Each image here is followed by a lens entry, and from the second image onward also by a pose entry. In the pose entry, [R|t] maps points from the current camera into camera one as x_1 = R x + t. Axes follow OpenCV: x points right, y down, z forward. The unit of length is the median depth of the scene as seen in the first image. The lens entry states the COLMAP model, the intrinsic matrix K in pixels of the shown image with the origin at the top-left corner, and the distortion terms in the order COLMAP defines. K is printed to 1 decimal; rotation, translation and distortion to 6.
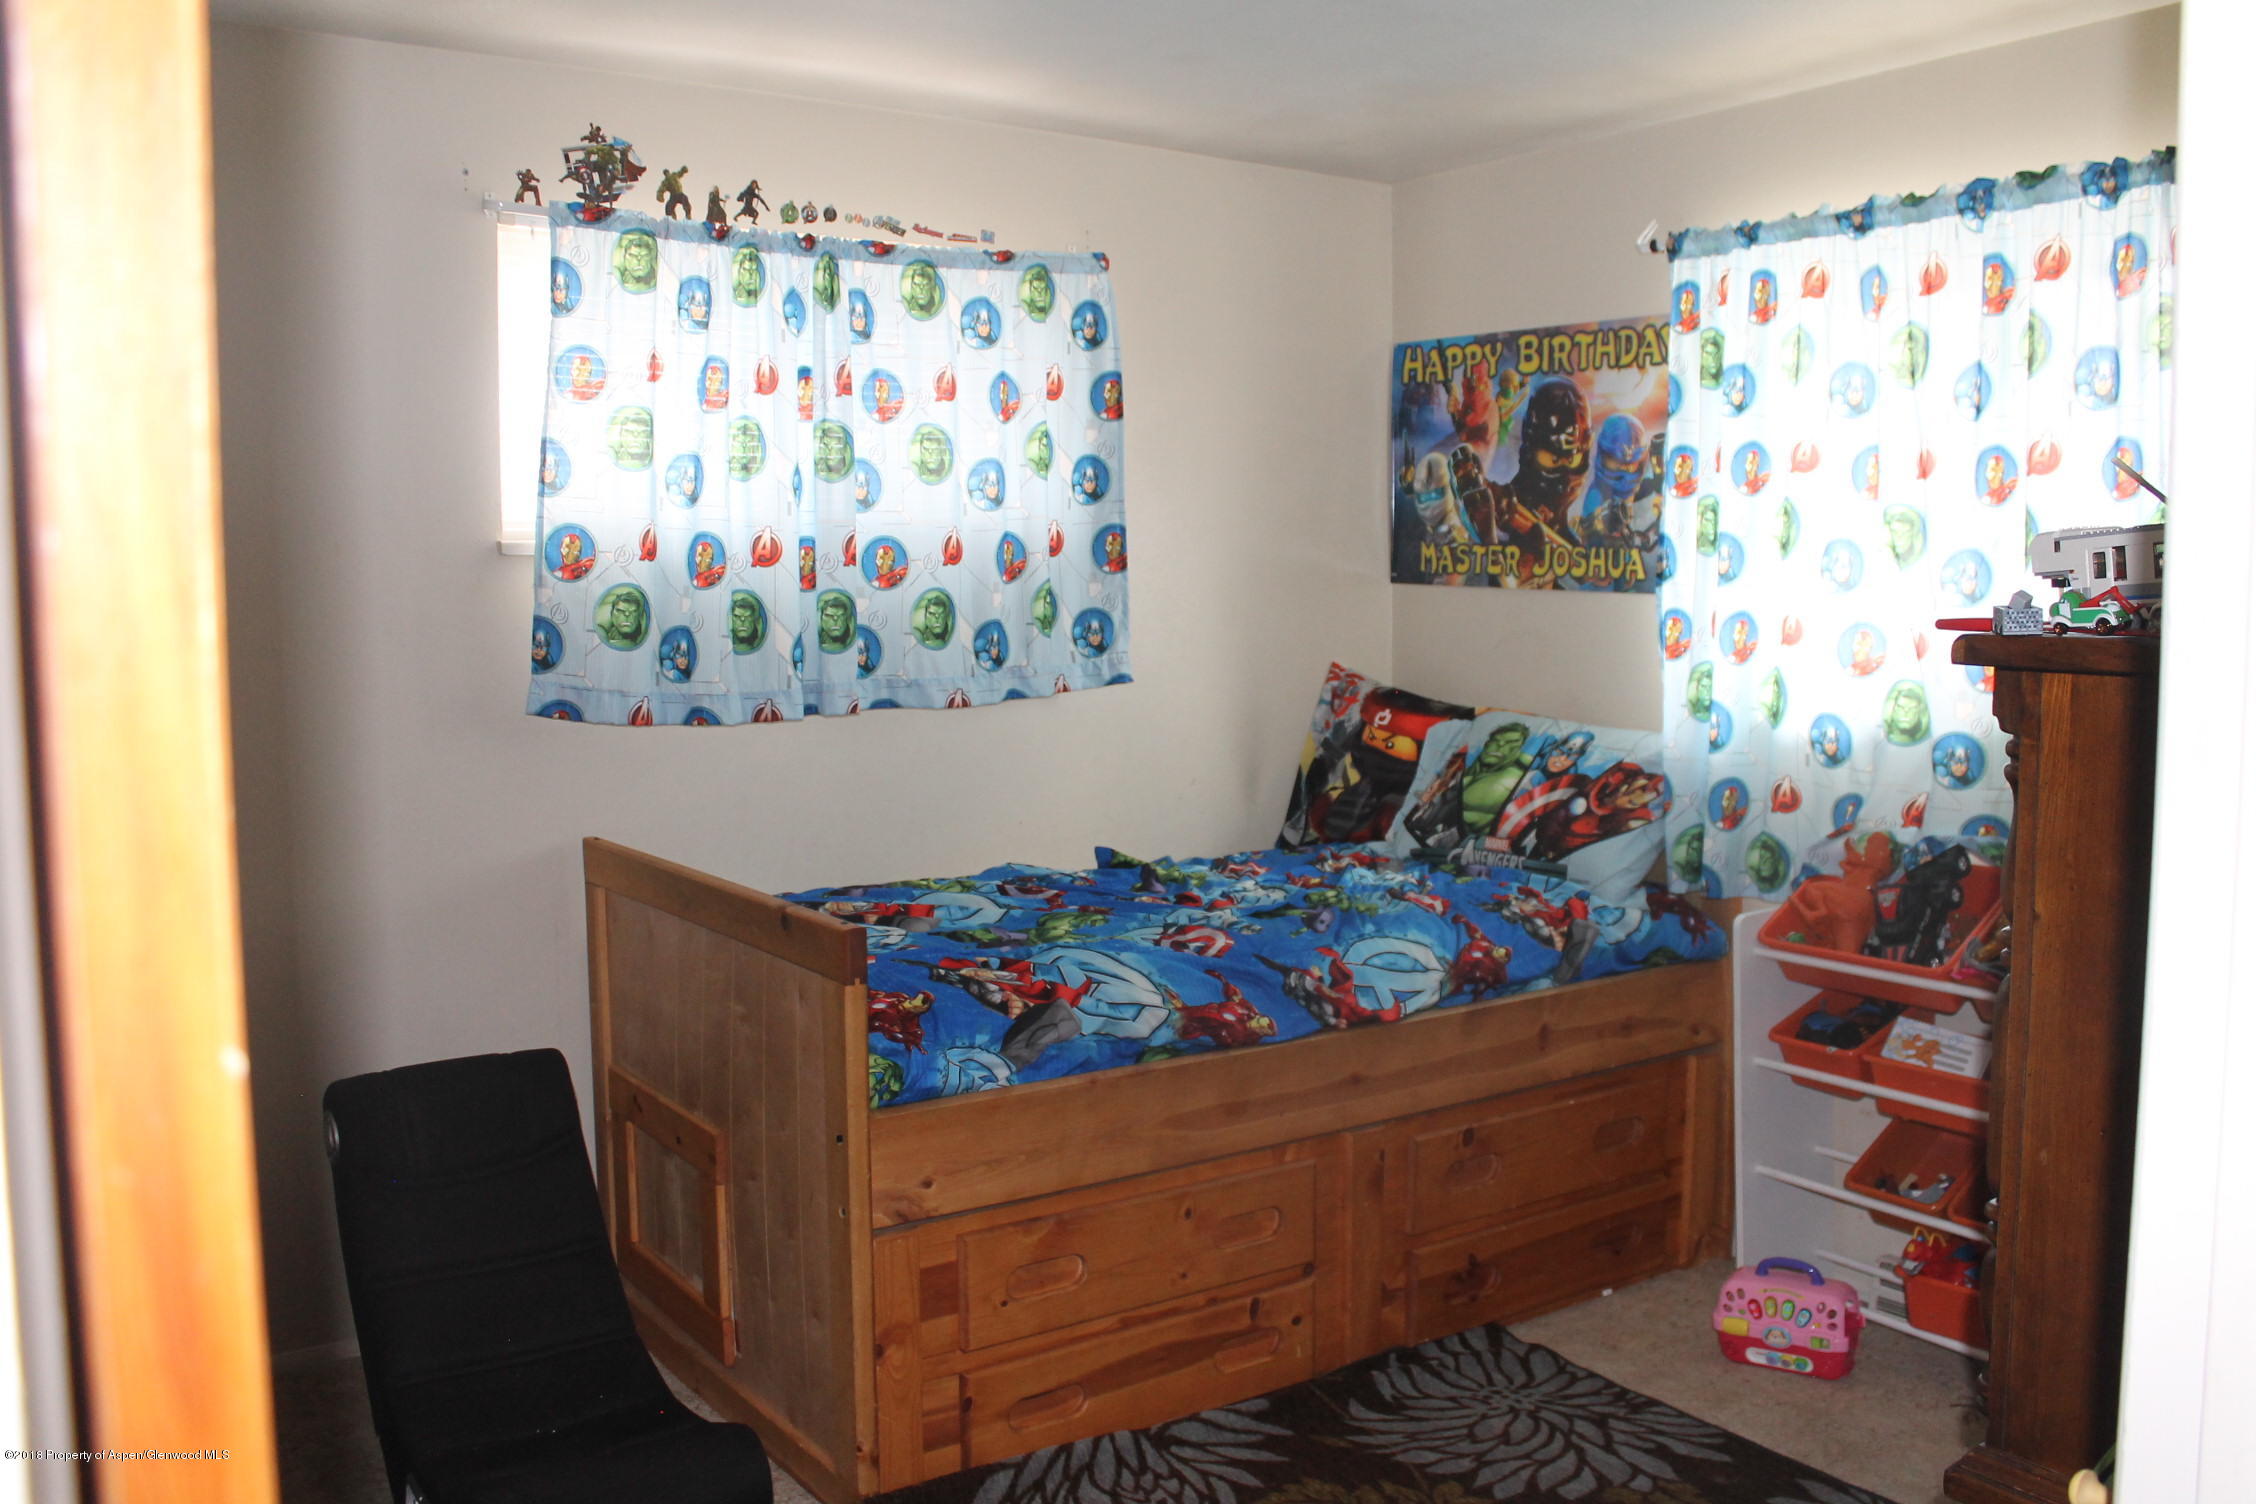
lens RADIAL K [[1911.6, 0, 1129.9], [0, 1911.6, 750.9], [0, 0, 1]] dist [-0.078006, 0.013760]
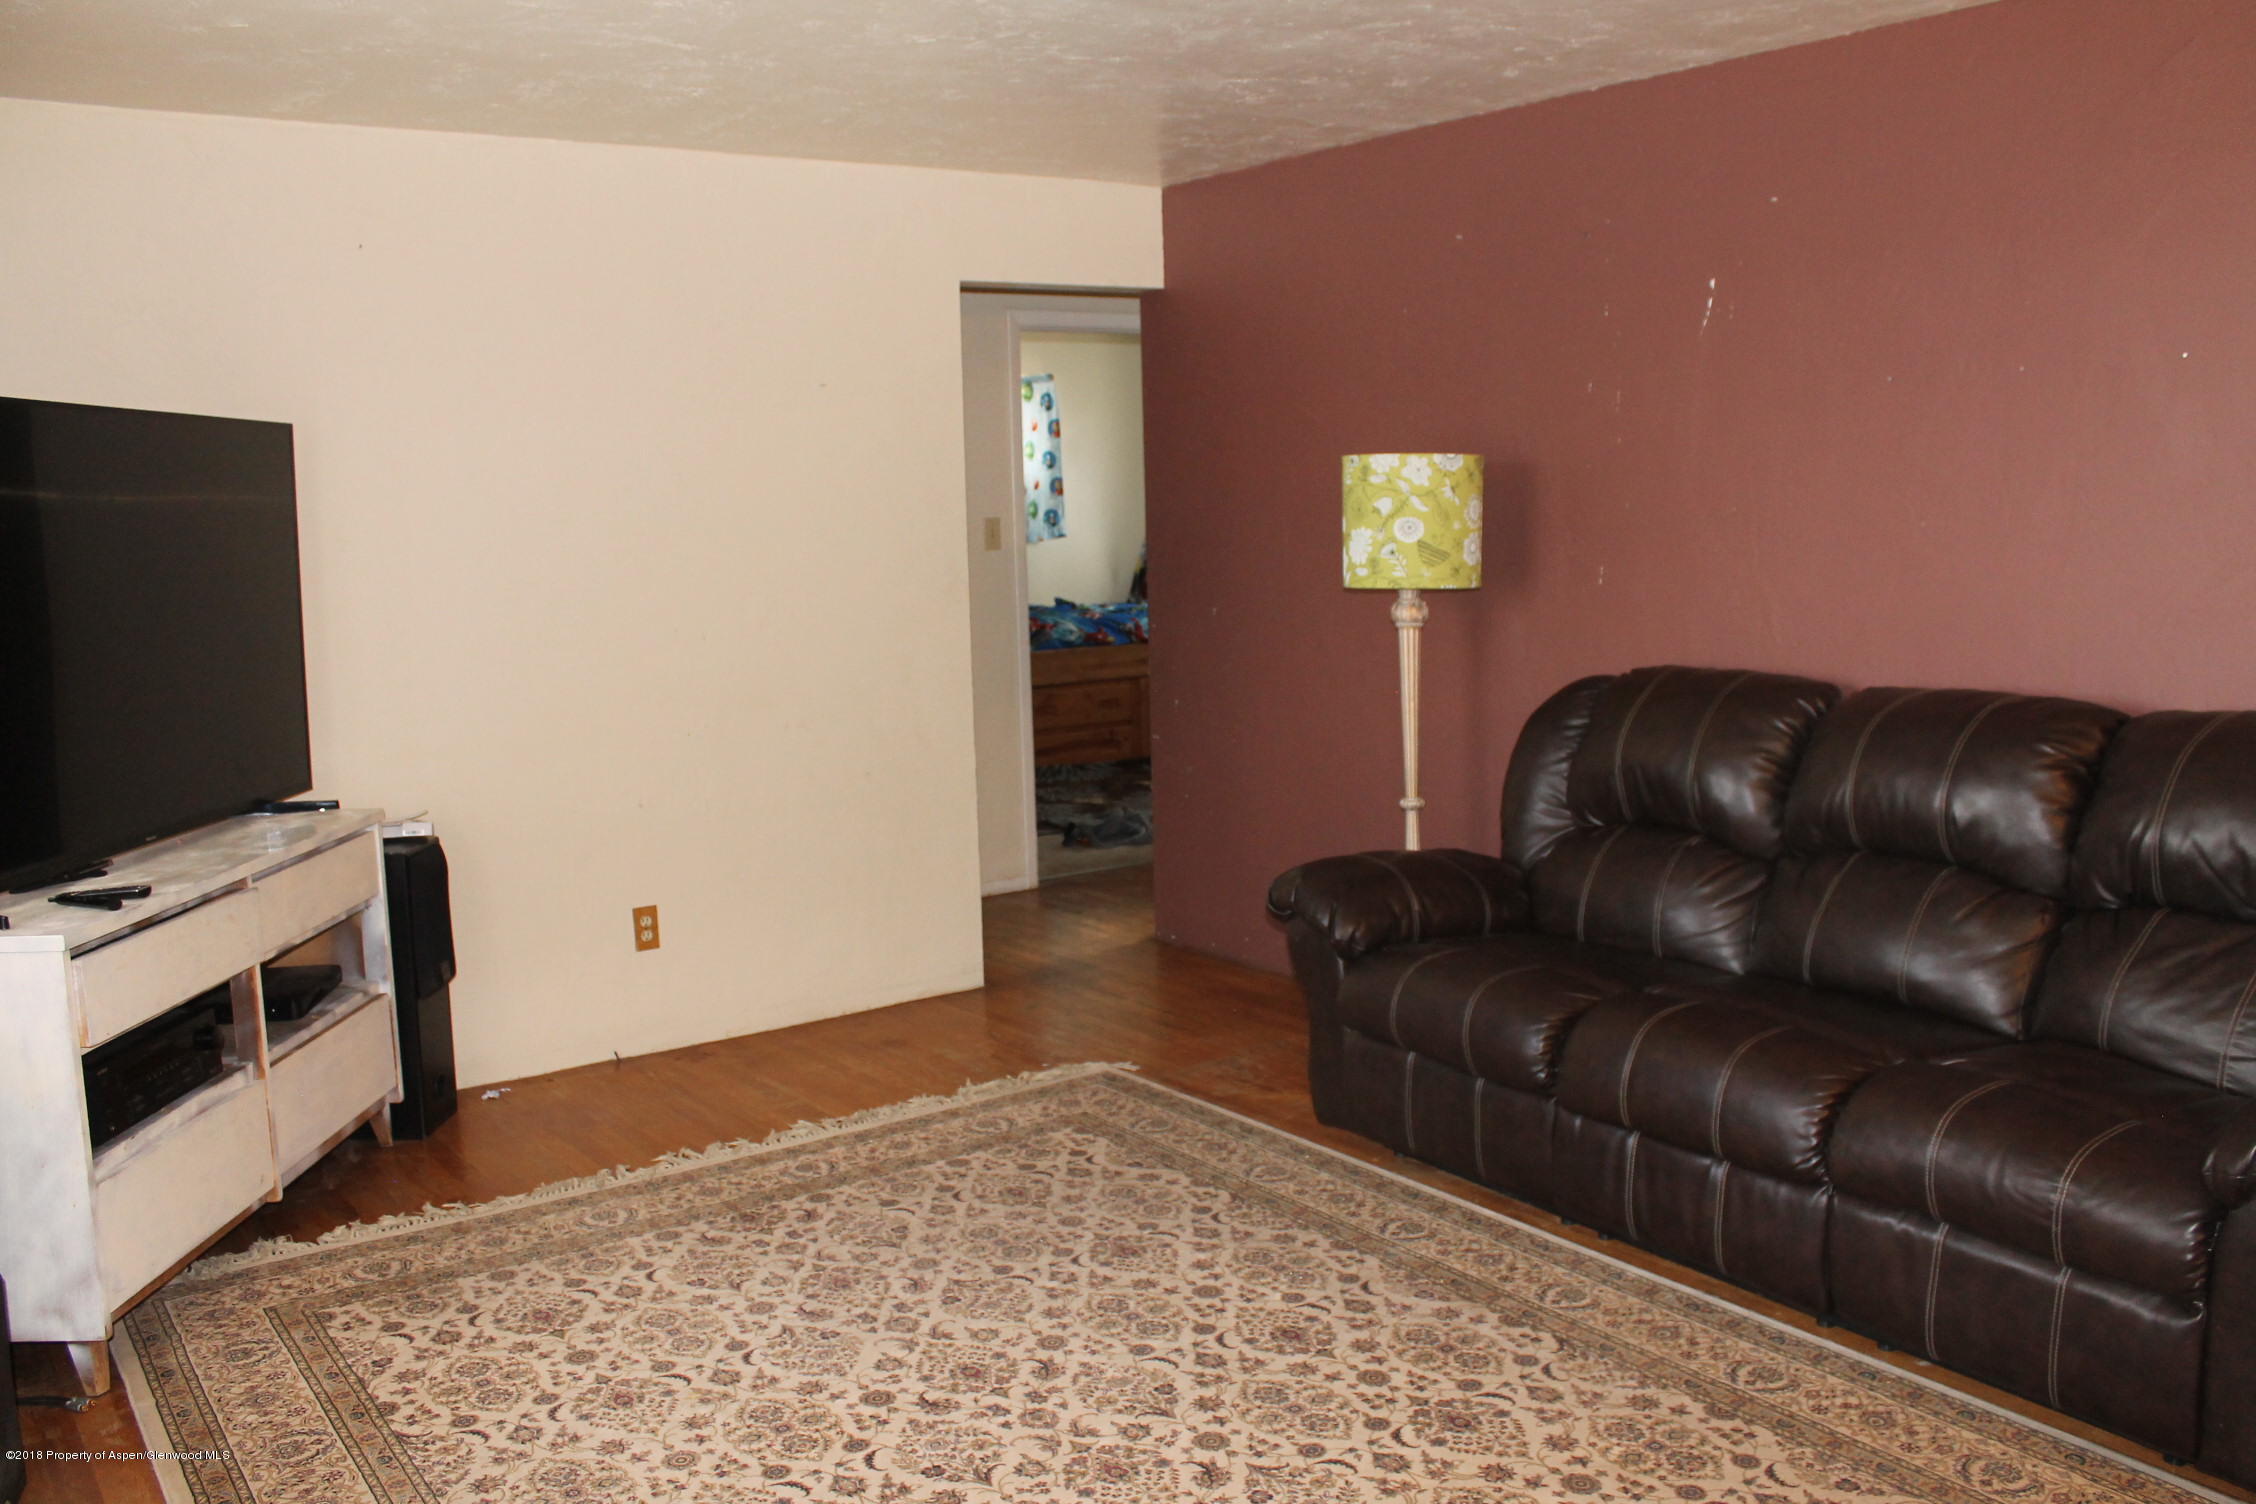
lens RADIAL K [[1911.6, 0, 1126.7], [0, 1911.6, 750.3], [0, 0, 1]] dist [-0.078006, 0.013760]
pose [[0.999177, -0.028423, 0.028922, -0.000480], [0.027237, 0.998804, 0.040608, 0.156076], [-0.030042, -0.039787, 0.998756, -1.675497]]
